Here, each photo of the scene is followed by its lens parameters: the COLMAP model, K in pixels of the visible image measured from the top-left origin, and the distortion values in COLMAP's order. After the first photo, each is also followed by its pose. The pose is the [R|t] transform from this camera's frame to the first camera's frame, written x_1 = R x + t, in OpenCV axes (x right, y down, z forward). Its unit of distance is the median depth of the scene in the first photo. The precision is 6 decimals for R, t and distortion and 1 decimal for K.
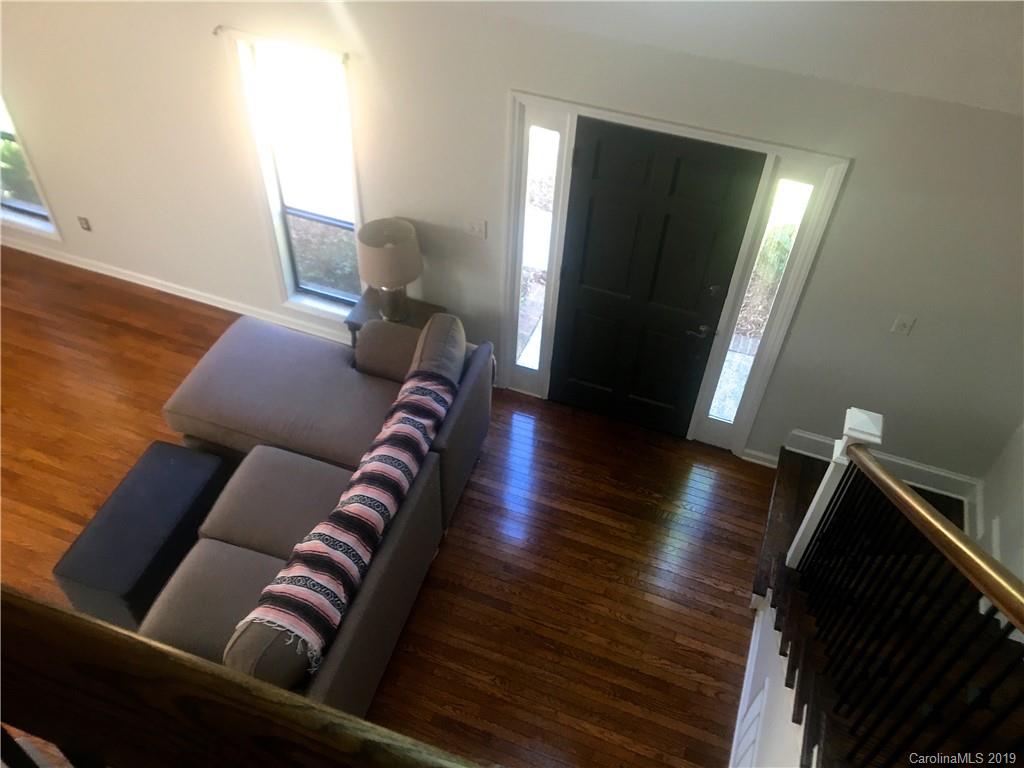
lens RADIAL K [[866.5, 0, 512.4], [0, 866.5, 385.6], [0, 0, 1]] dist [0.079215, -0.045715]
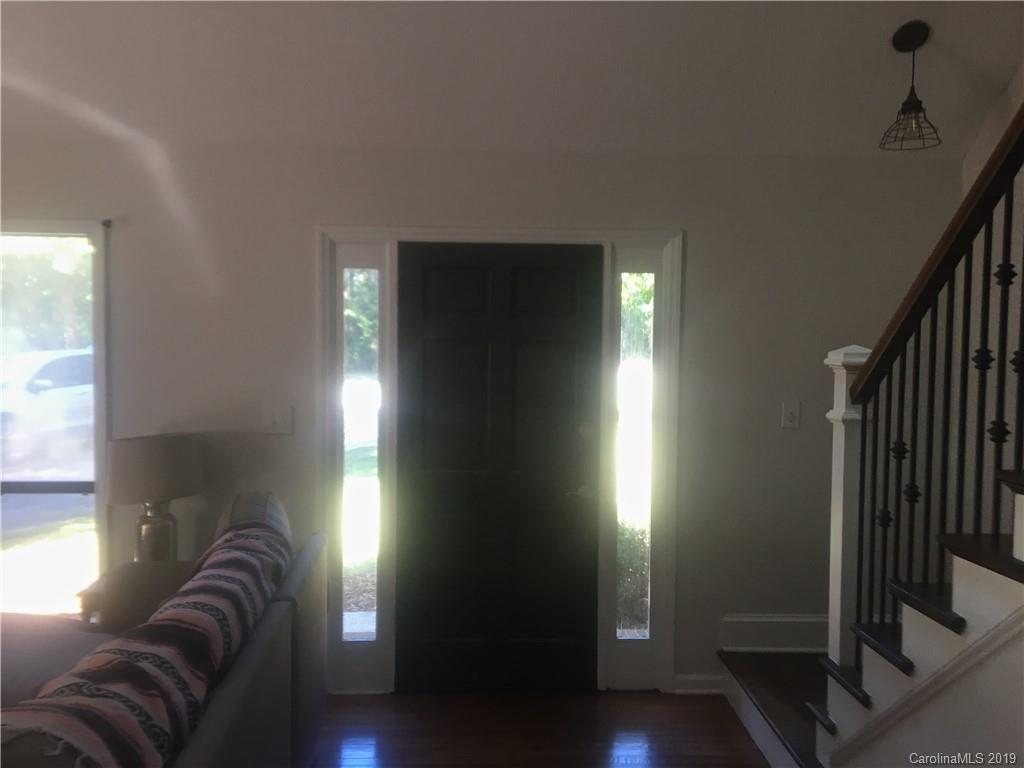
lens RADIAL K [[866.5, 0, 508.7], [0, 866.5, 383.1], [0, 0, 1]] dist [0.079215, -0.045715]
pose [[0.924574, -0.049346, 0.377793, -0.166647], [0.293019, 0.725869, -0.622298, 0.392200], [-0.243520, 0.686061, 0.685579, 0.443635]]
